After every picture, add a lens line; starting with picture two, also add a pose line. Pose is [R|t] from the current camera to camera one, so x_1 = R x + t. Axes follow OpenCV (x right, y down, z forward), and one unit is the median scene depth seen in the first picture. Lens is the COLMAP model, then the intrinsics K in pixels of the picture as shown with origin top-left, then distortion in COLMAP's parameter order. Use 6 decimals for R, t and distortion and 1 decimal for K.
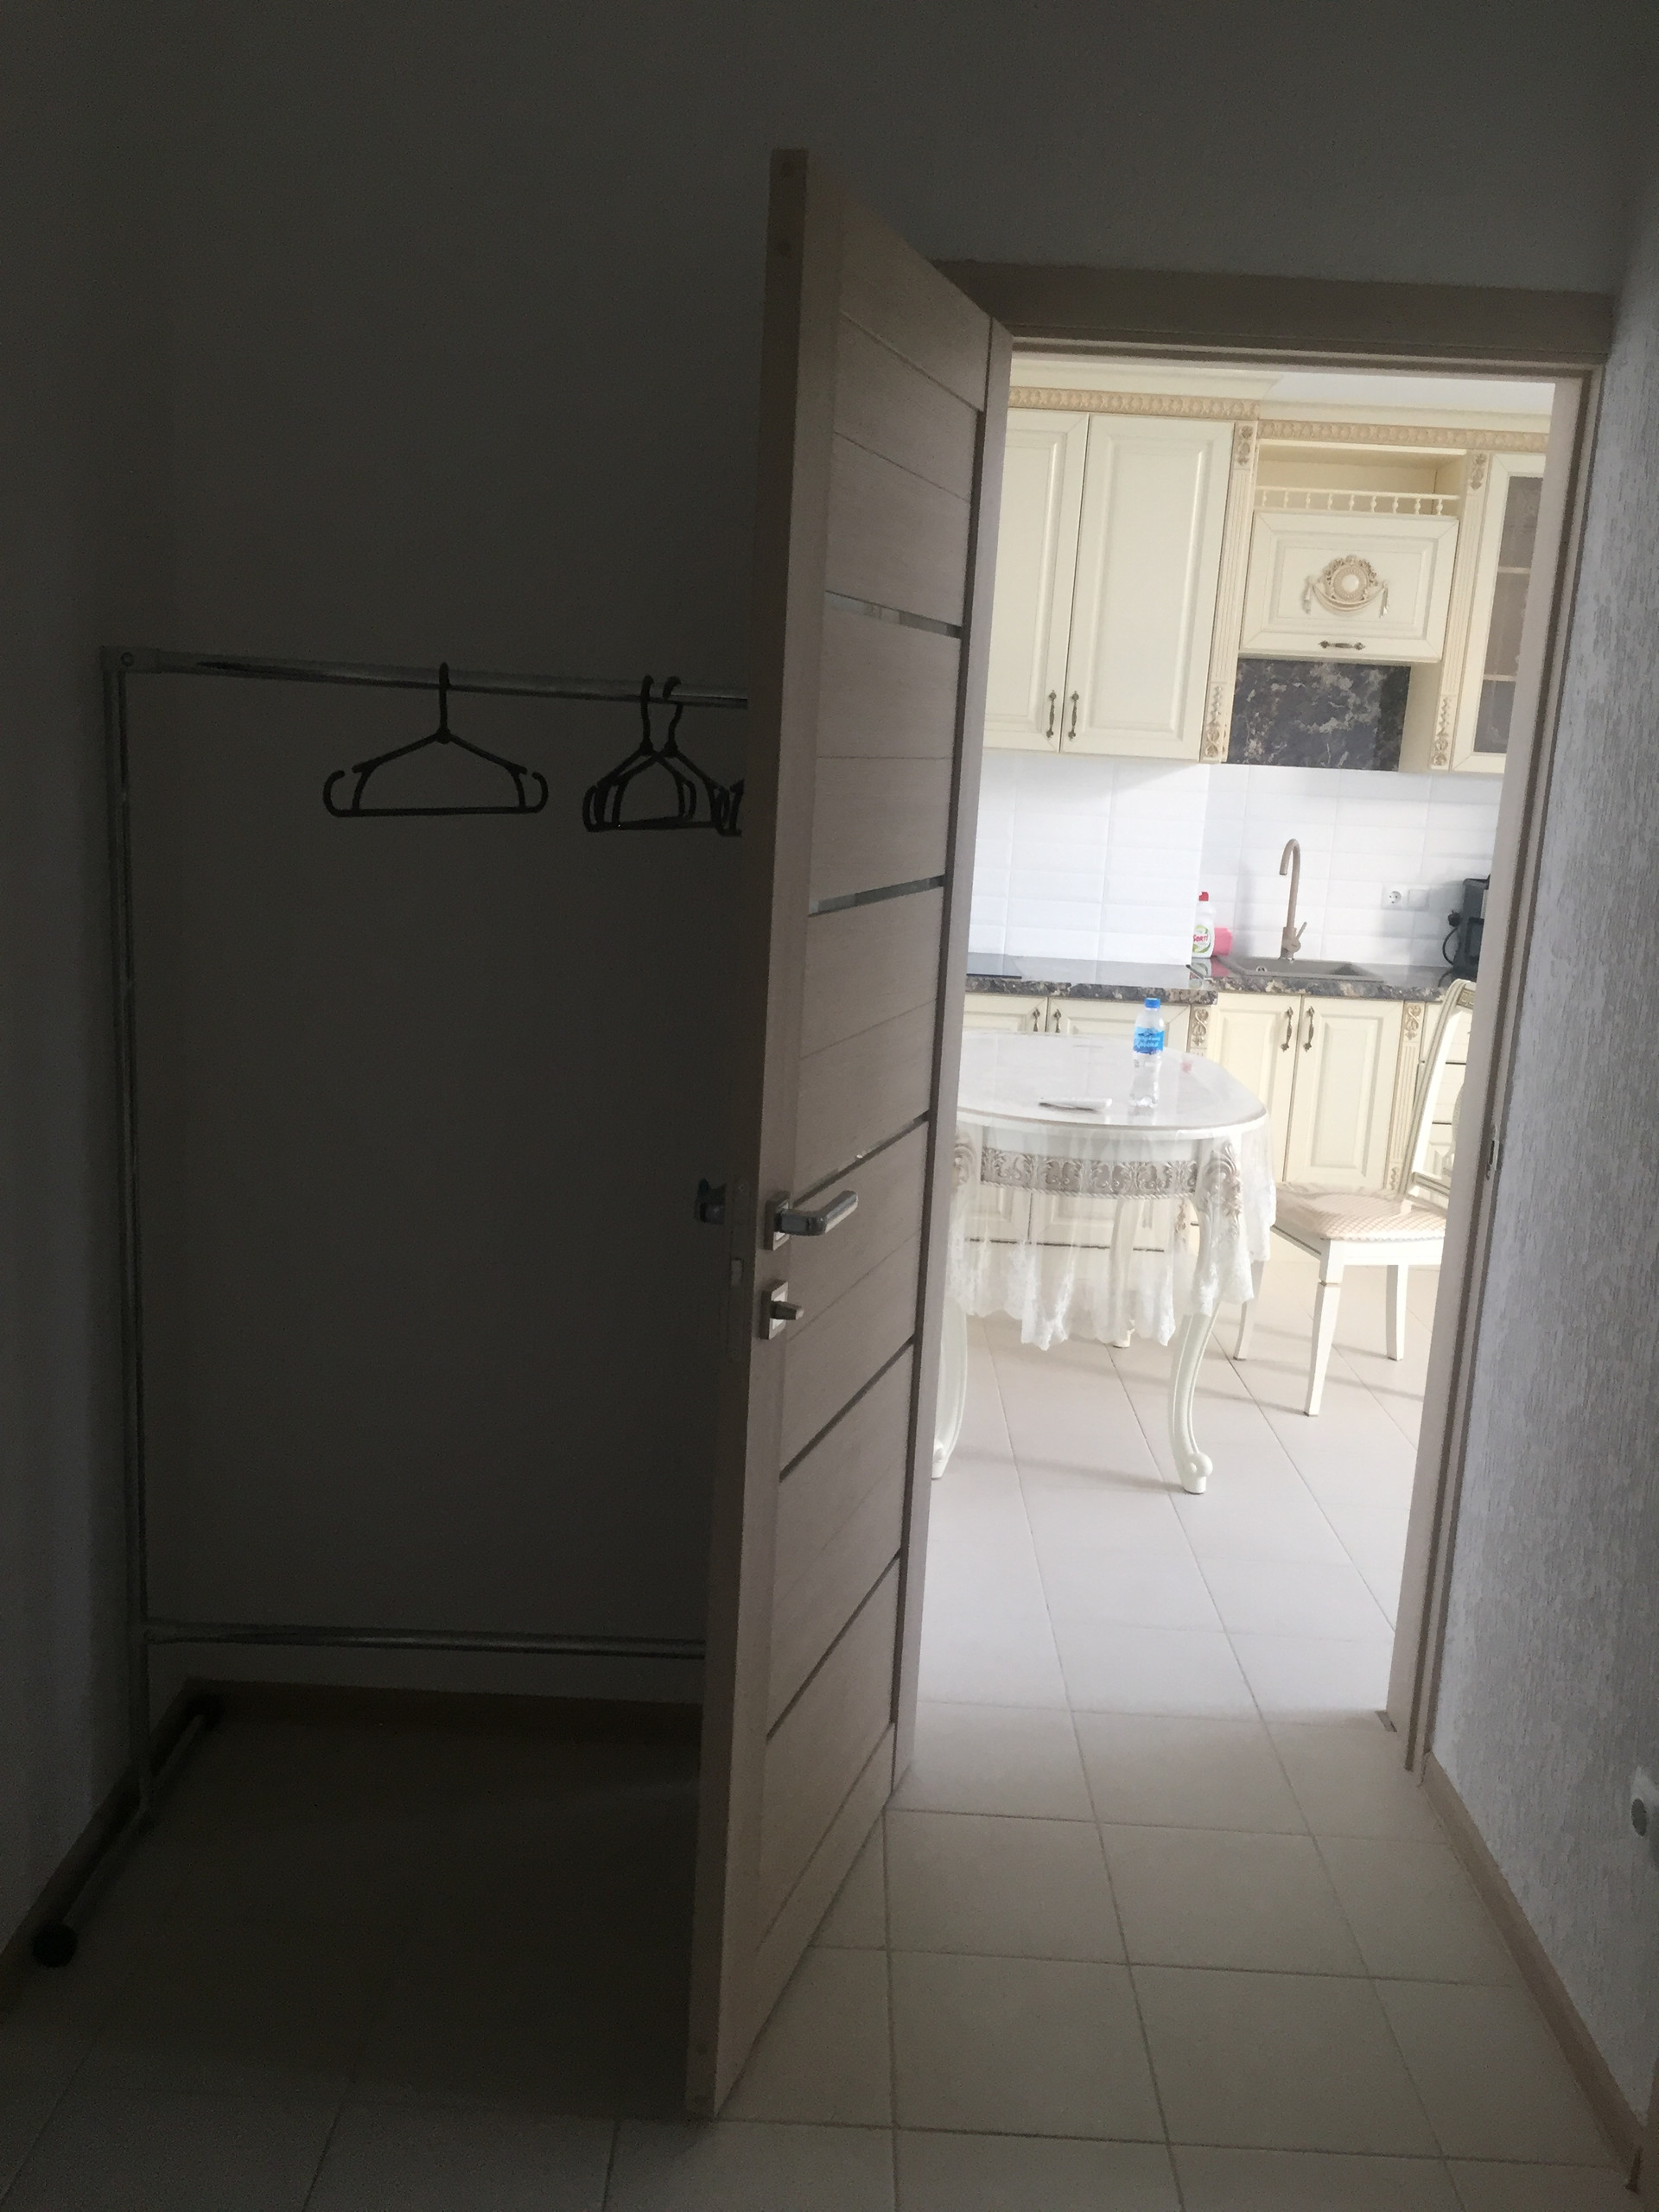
lens RADIAL K [[1903.8, 0, 773.1], [0, 1903.8, 1101.4], [0, 0, 1]] dist [0.073044, -0.113652]
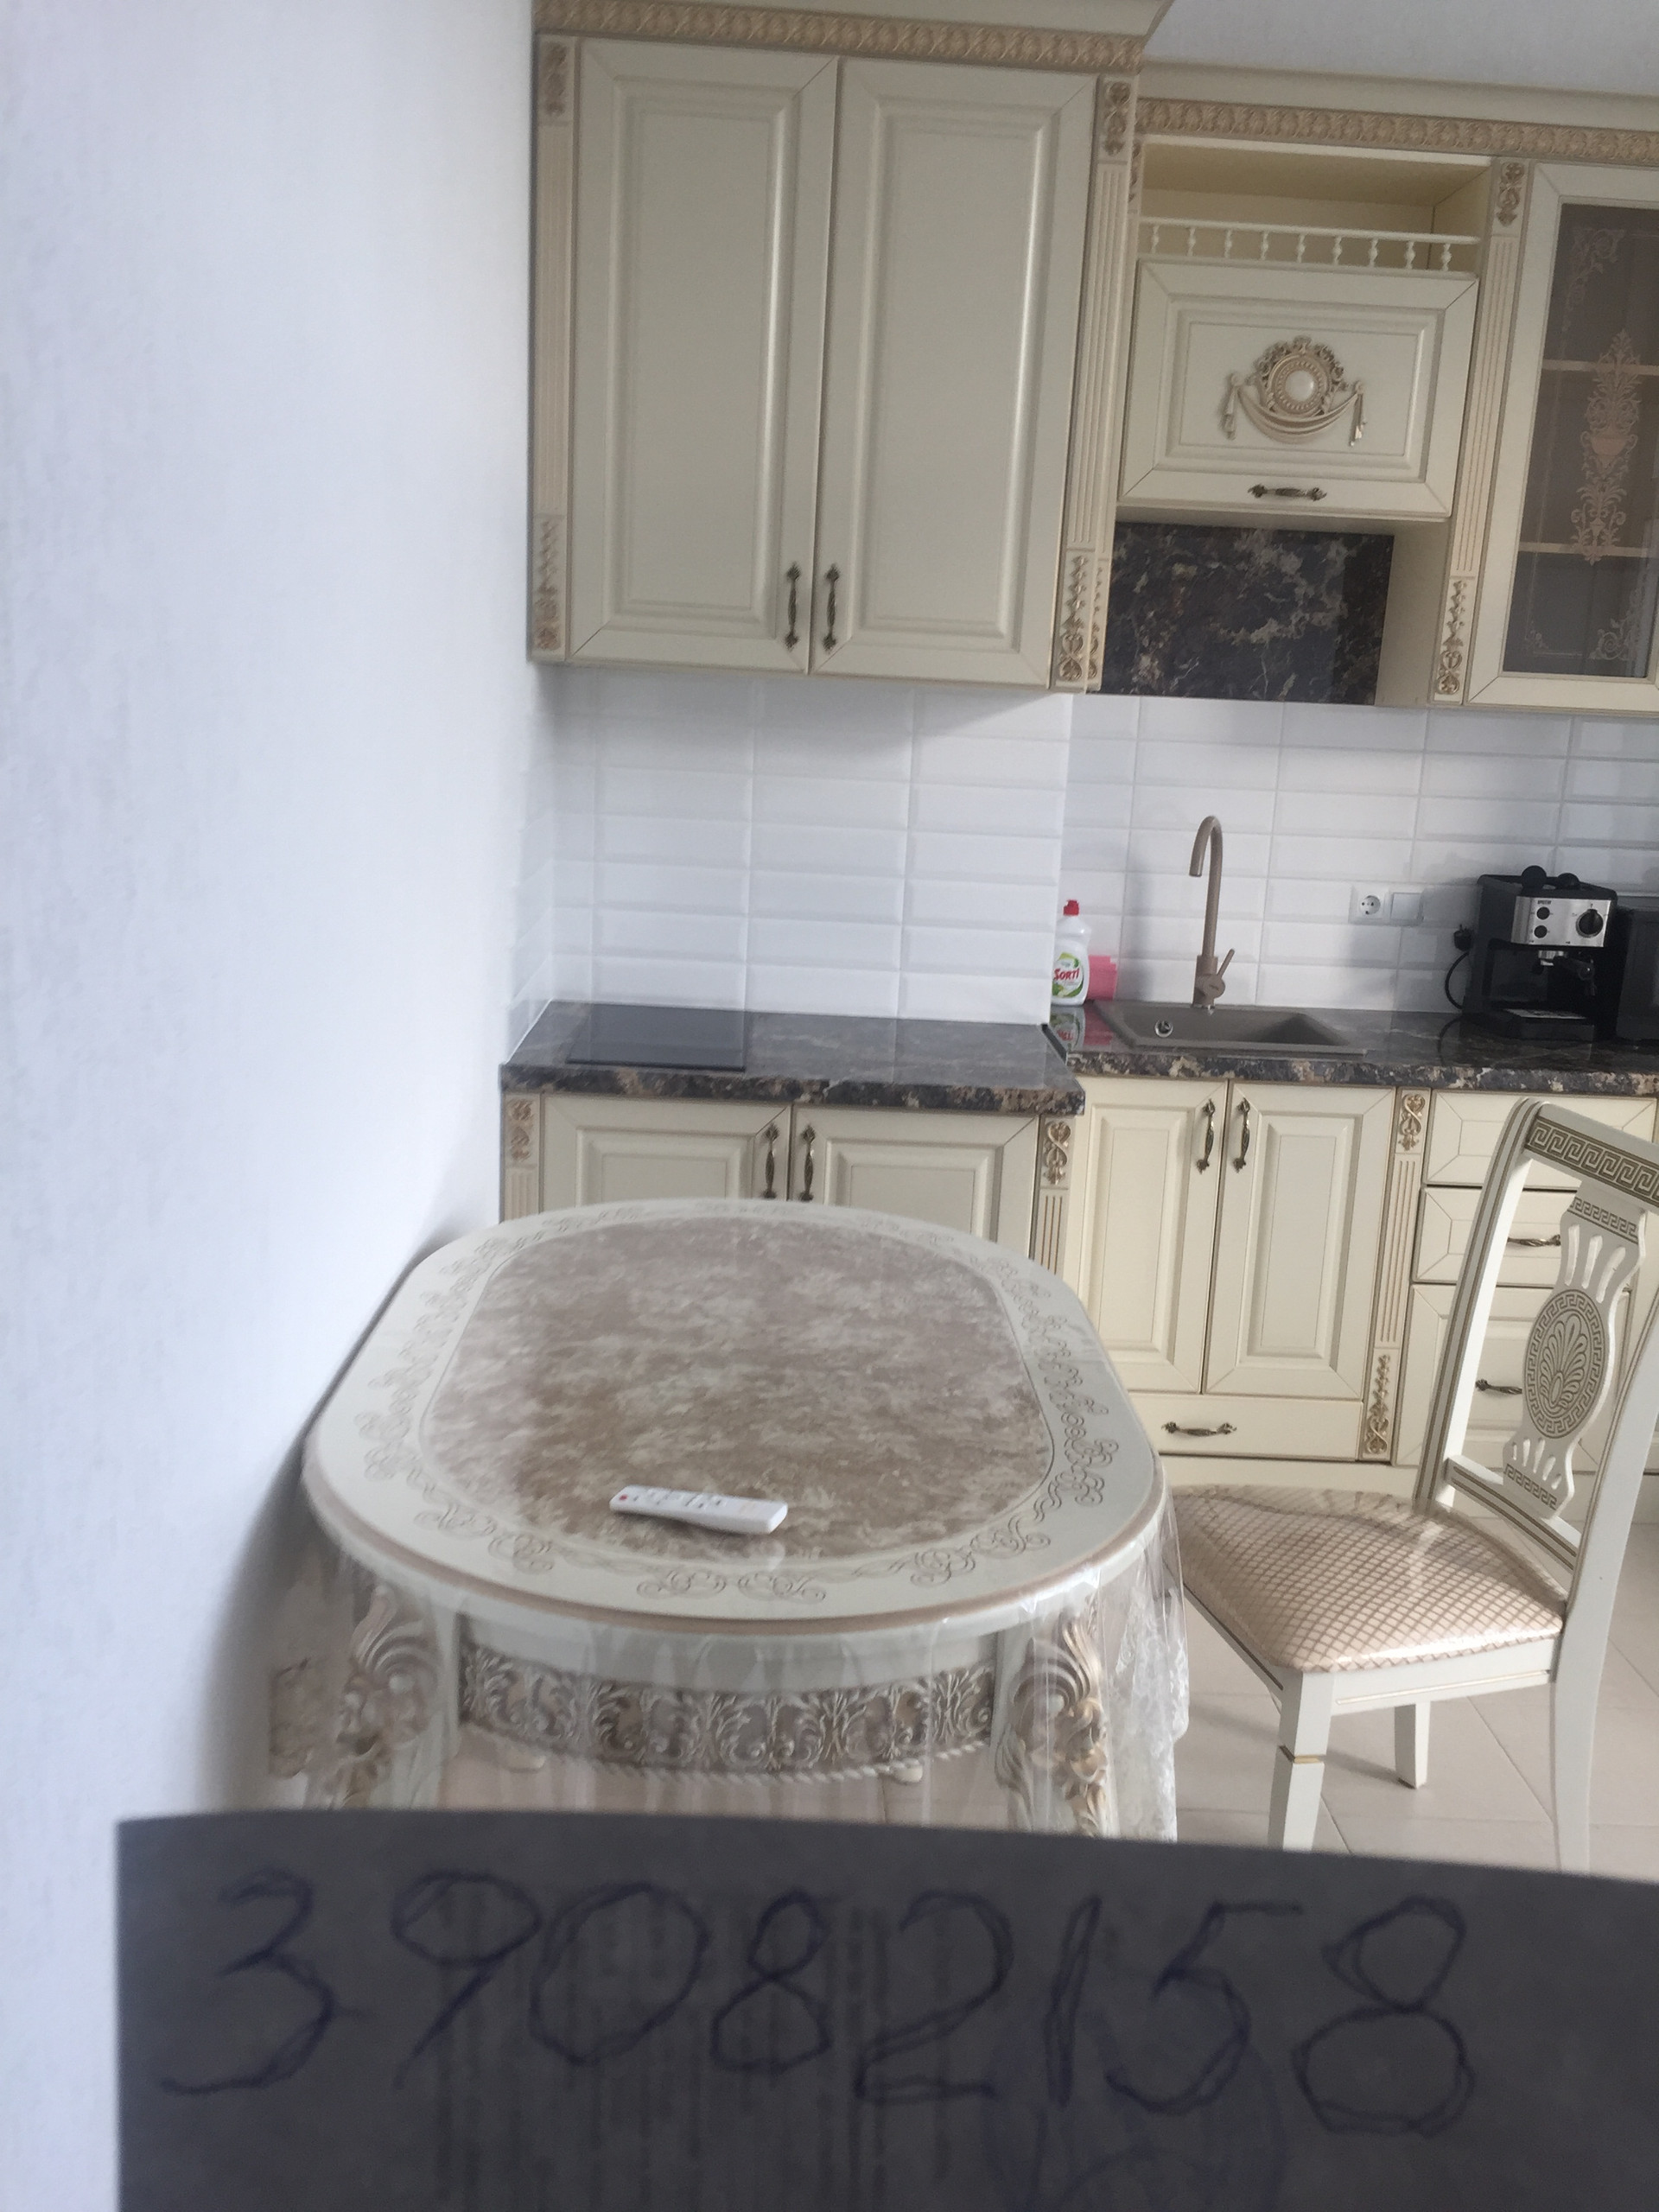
lens RADIAL K [[1903.8, 0, 806.8], [0, 1903.8, 1073.7], [0, 0, 1]] dist [0.073044, -0.113652]
pose [[0.998281, -0.016715, 0.056171, 0.112241], [0.015899, 0.999762, 0.014952, -0.069345], [-0.056408, -0.014033, 0.998309, 0.415751]]
